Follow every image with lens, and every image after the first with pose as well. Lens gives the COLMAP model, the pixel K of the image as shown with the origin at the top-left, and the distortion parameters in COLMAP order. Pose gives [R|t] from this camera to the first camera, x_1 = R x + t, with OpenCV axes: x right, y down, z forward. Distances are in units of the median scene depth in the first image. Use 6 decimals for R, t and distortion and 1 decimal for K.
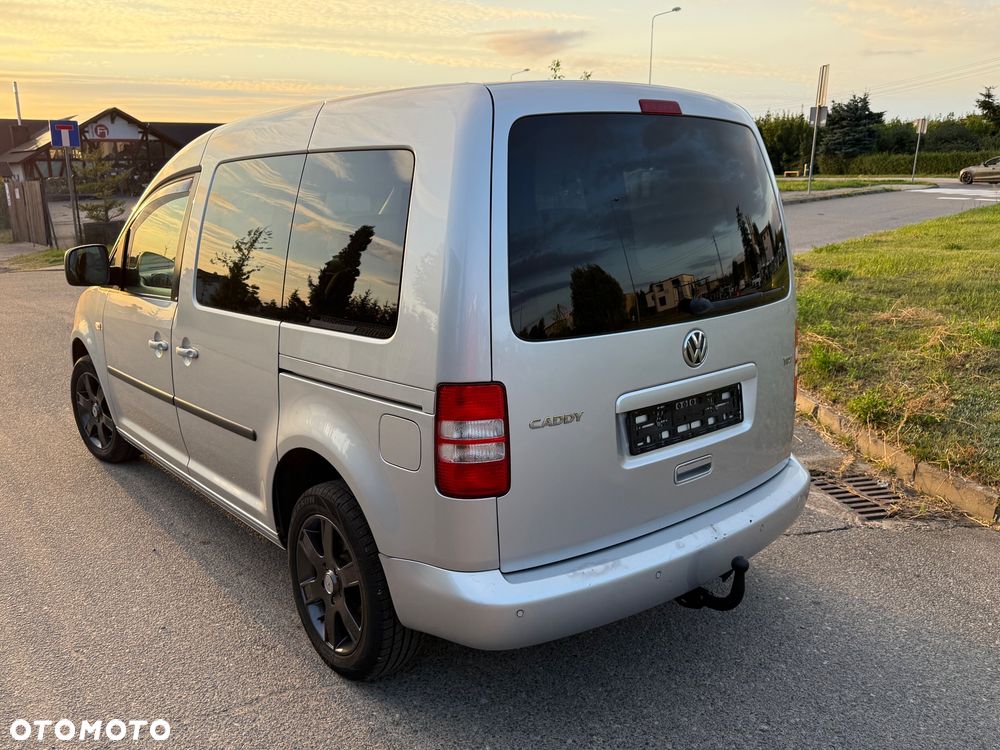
lens RADIAL K [[824.7, 0, 502.2], [0, 824.7, 373.7], [0, 0, 1]] dist [0.040388, -0.053889]
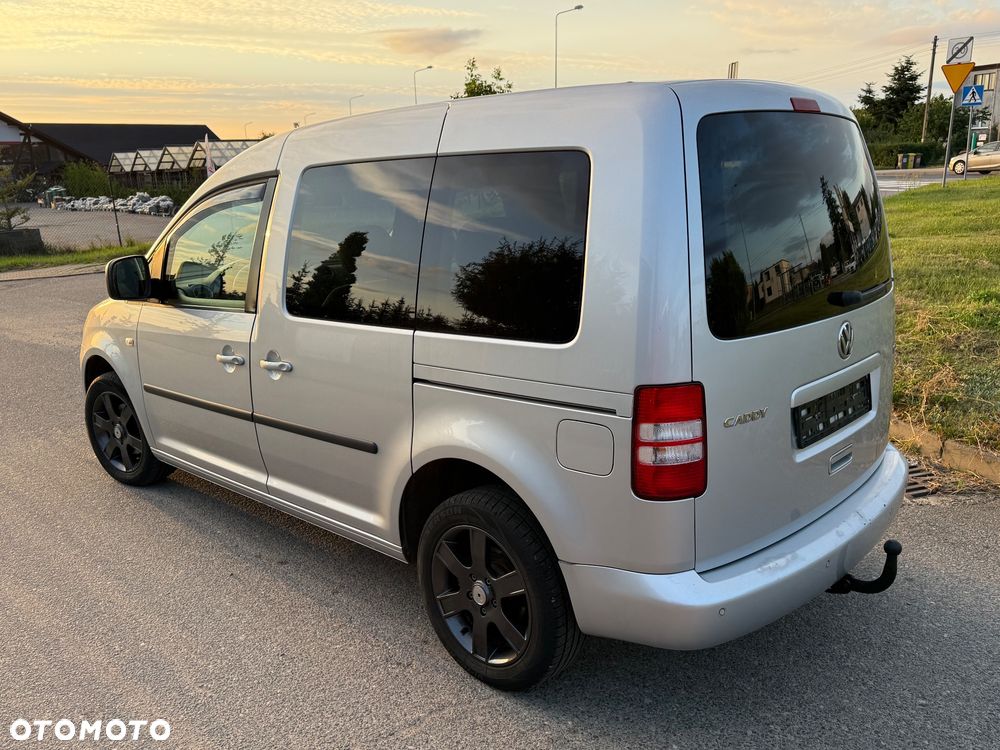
lens RADIAL K [[824.7, 0, 502.2], [0, 824.7, 373.7], [0, 0, 1]] dist [0.040388, -0.053889]
pose [[0.992387, -0.043733, 0.115135, -0.194319], [0.043397, 0.999043, 0.005426, -0.008935], [-0.115263, -0.000389, 0.993335, 0.015512]]
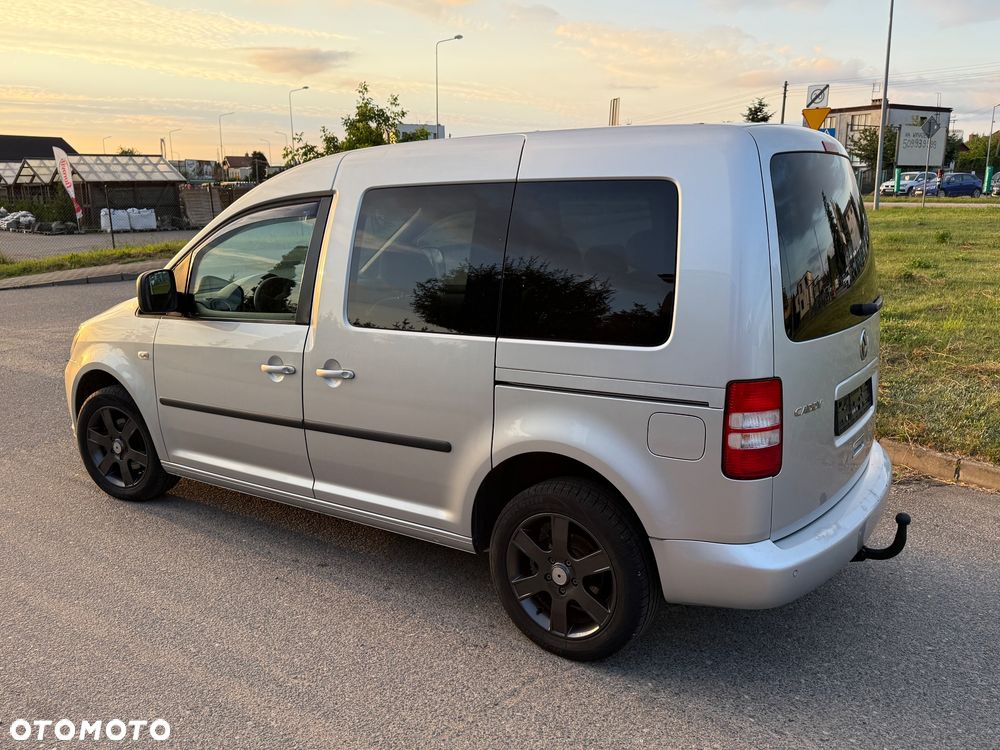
lens RADIAL K [[824.7, 0, 502.2], [0, 824.7, 373.7], [0, 0, 1]] dist [0.040388, -0.053889]
pose [[0.961834, -0.048714, 0.269264, -0.383961], [0.054812, 0.998382, -0.015167, 0.000365], [-0.268089, 0.029347, 0.962947, -0.022409]]
